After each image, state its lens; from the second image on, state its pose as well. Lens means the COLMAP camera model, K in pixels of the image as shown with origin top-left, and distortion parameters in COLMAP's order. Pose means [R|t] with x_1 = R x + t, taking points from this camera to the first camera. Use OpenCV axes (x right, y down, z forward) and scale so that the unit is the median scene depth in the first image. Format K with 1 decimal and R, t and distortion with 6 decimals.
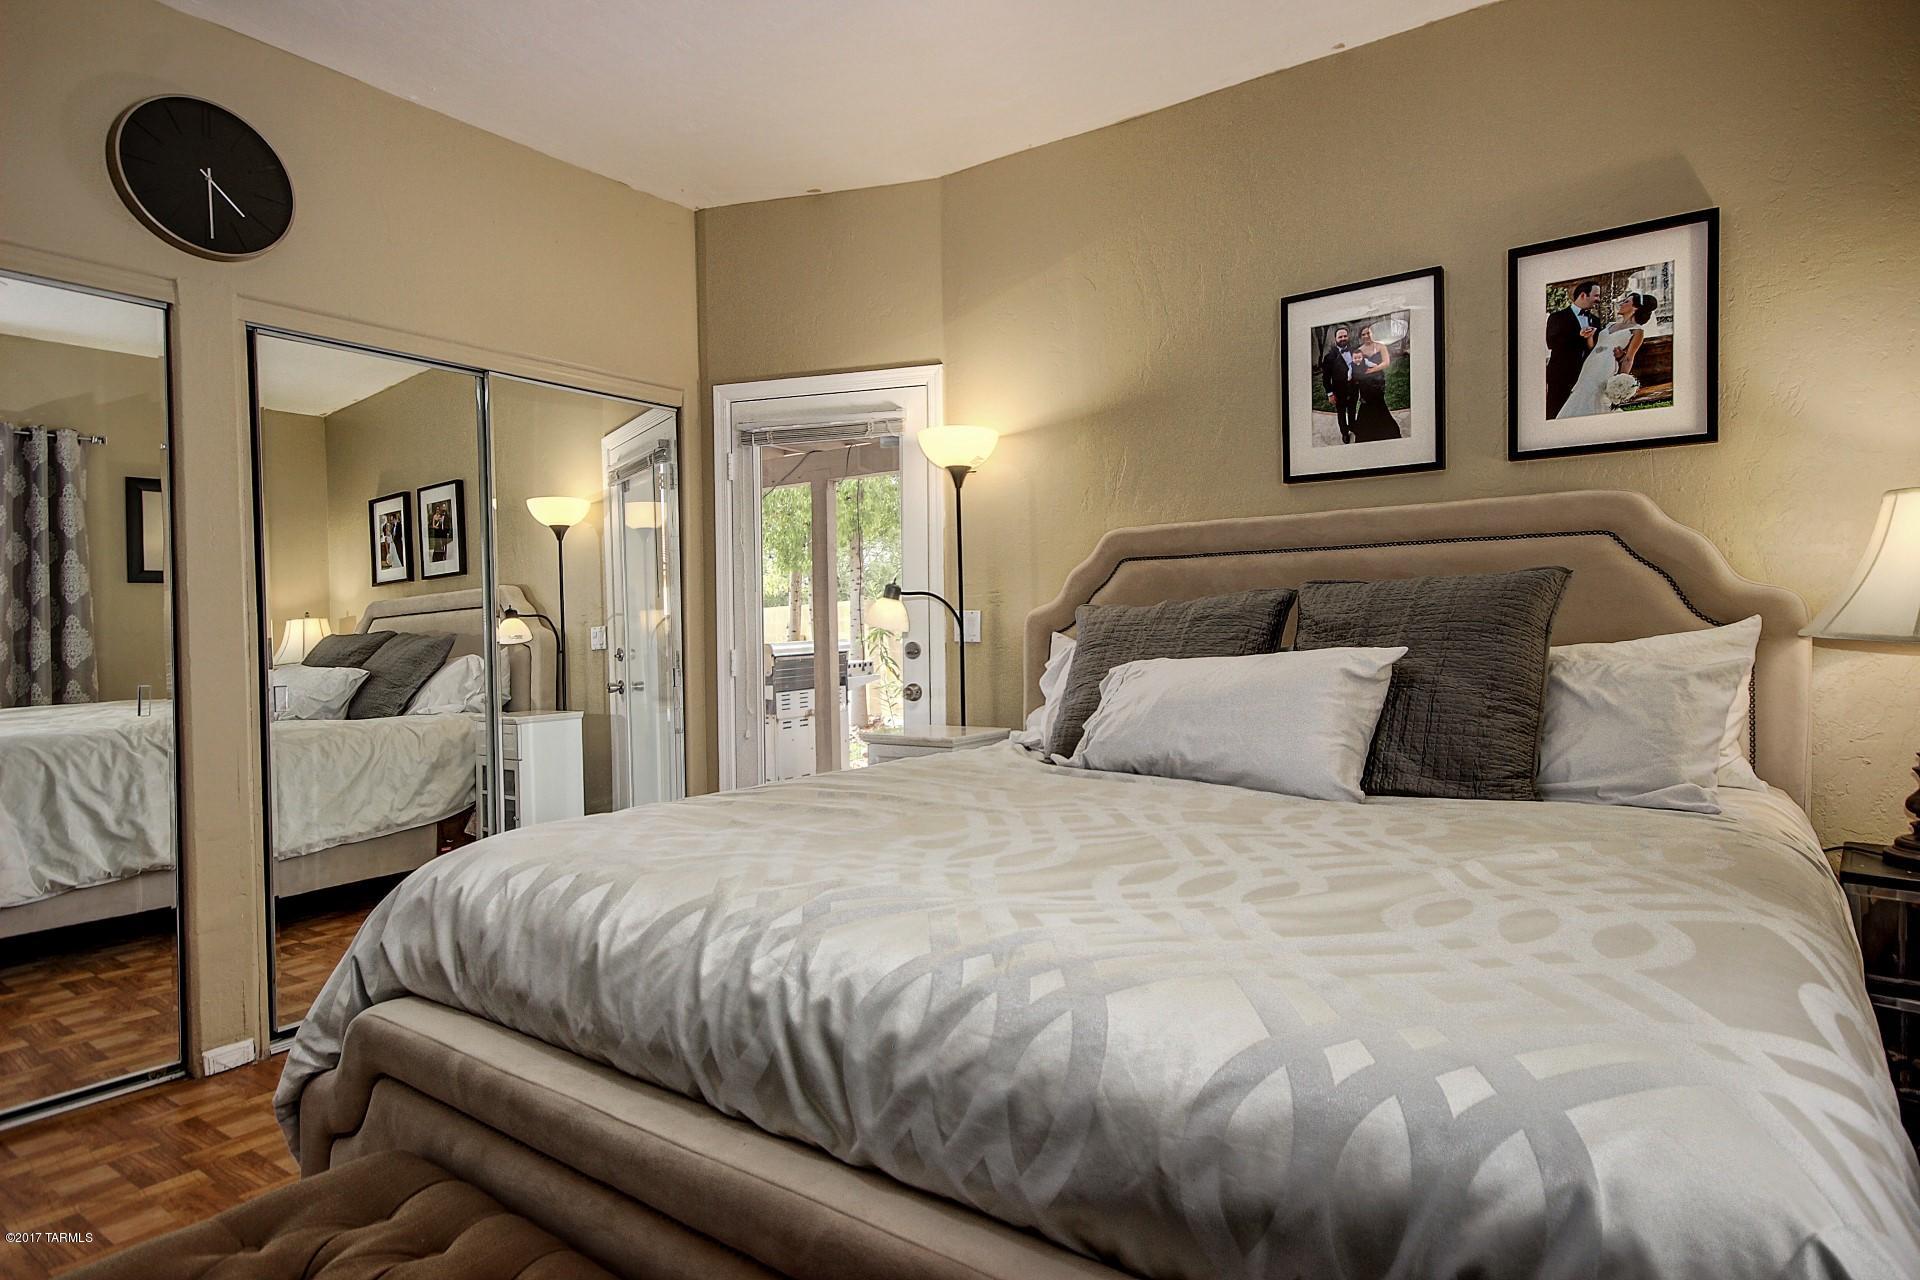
lens RADIAL K [[1026.4, 0, 976.1], [0, 1026.4, 637.6], [0, 0, 1]] dist [-0.003529, -0.000360]
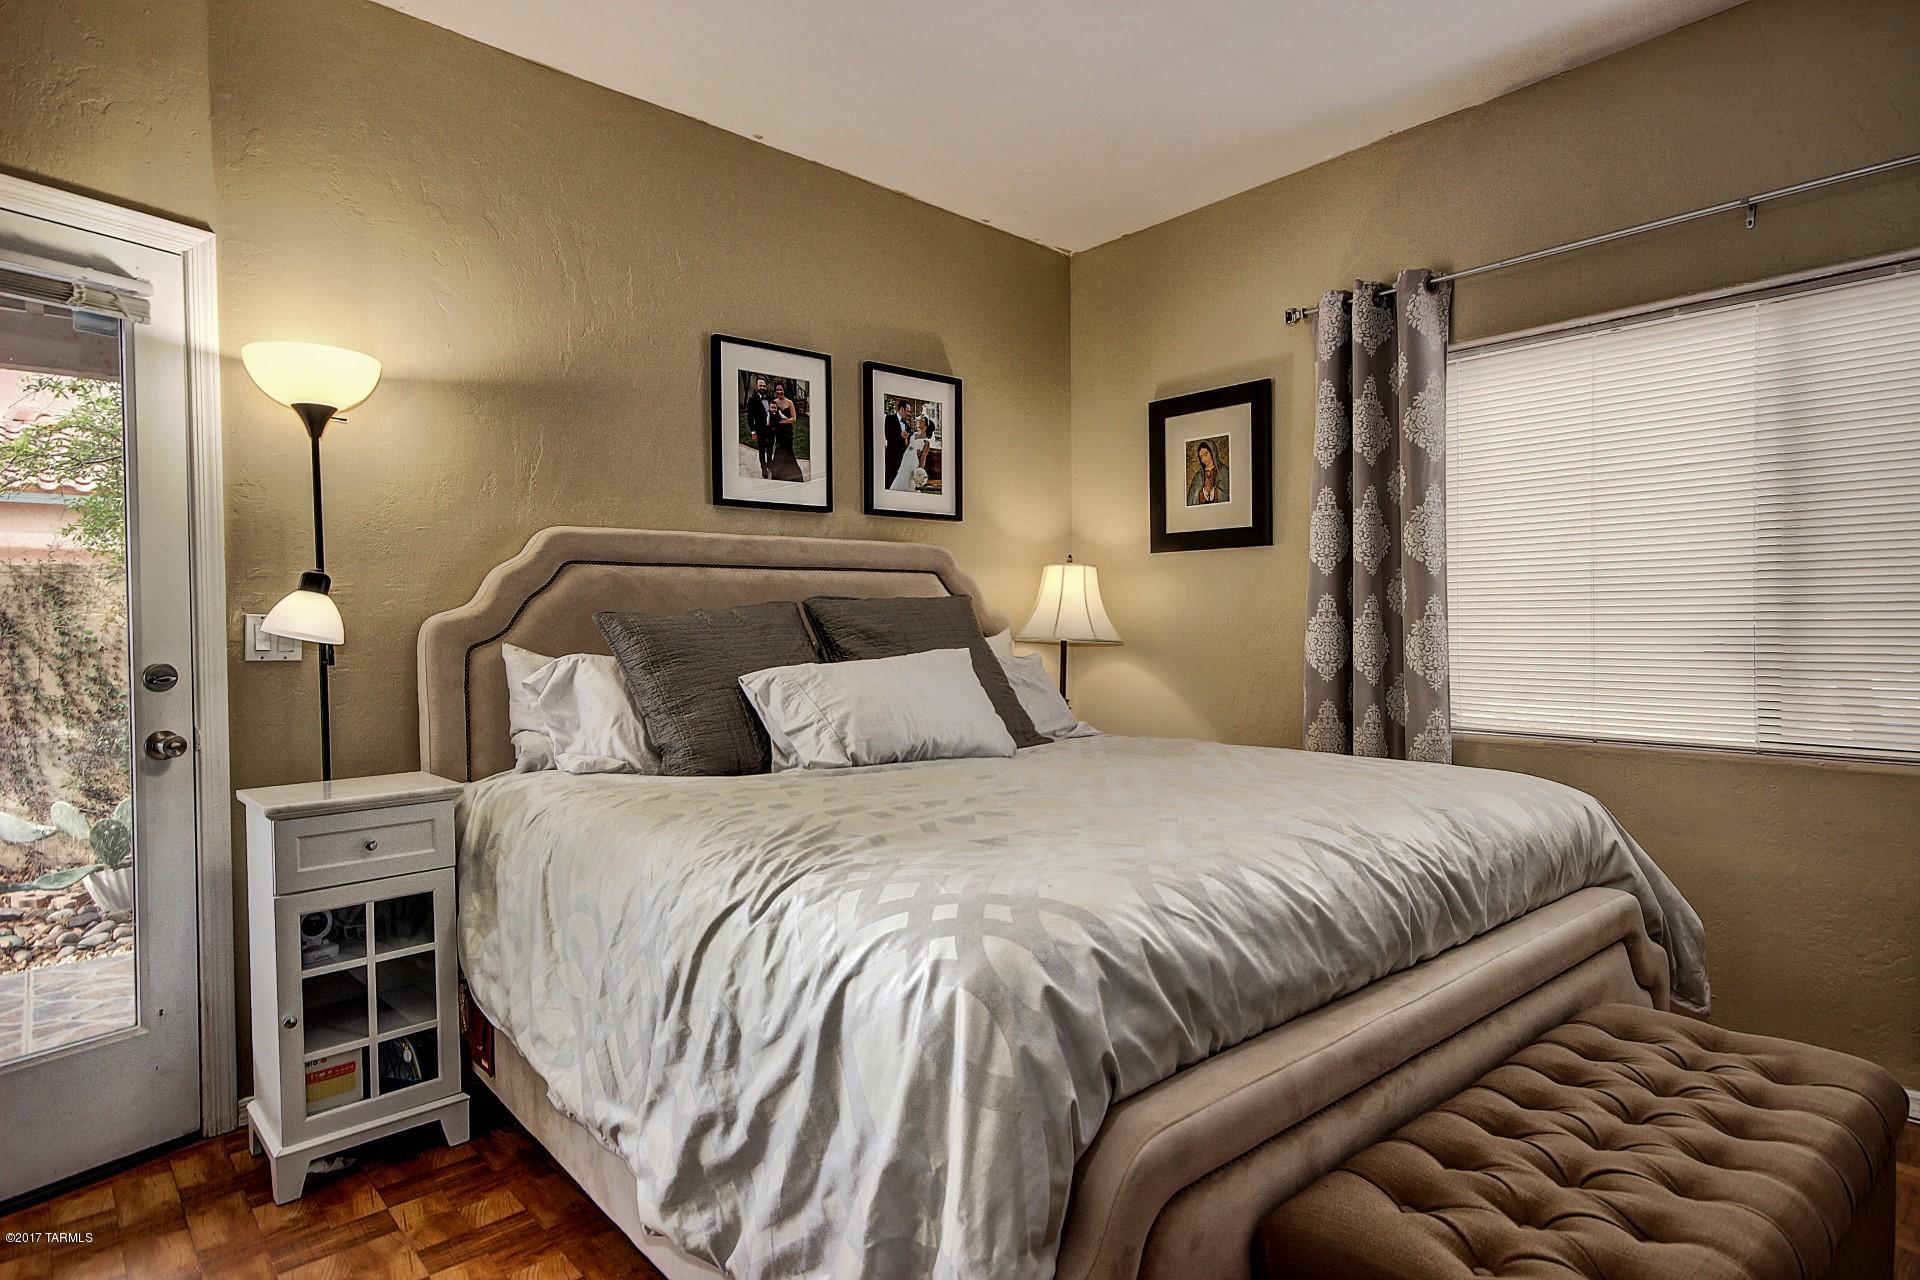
lens RADIAL K [[1026.4, 0, 973.5], [0, 1026.4, 640.3], [0, 0, 1]] dist [-0.003529, -0.000360]
pose [[0.231021, -0.000770, 0.972948, -0.749330], [0.019687, 0.999799, -0.003883, 0.003123], [-0.972749, 0.020052, 0.230990, 0.530385]]
